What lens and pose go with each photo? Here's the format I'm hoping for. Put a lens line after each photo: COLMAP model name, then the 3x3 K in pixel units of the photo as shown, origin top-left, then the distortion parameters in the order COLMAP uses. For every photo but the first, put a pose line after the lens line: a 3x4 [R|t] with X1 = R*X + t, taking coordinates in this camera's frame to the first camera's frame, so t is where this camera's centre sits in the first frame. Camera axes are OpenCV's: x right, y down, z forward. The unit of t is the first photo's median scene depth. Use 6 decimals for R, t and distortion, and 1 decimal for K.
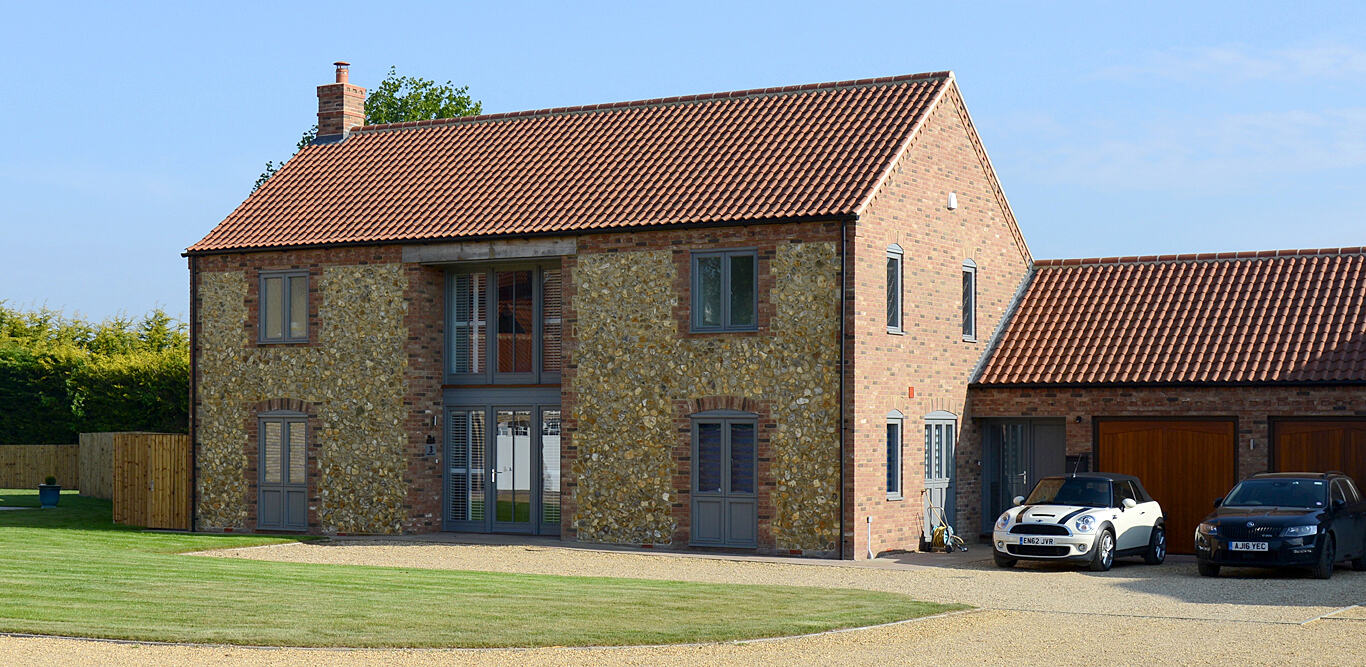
lens RADIAL K [[1424.1, 0, 683.0], [0, 1424.1, 333.5], [0, 0, 1]] dist [-0.016518, 0.013950]
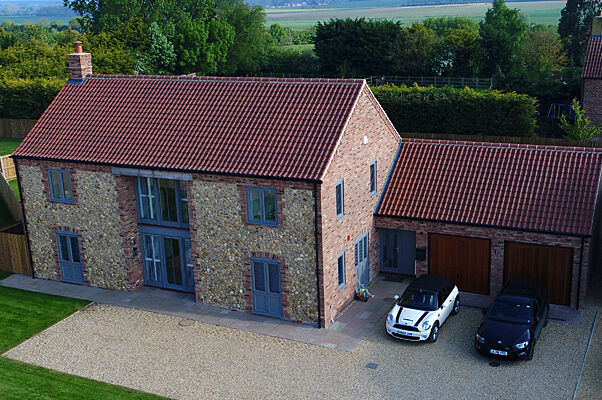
lens RADIAL K [[576.6, 0, 301.0], [0, 576.6, 200.0], [0, 0, 1]] dist [0.007471, 0.008451]
pose [[0.996055, -0.057383, 0.067683, 0.027744], [0.040609, 0.972980, 0.227291, -0.219138], [-0.078896, -0.223646, 0.971472, 0.137507]]
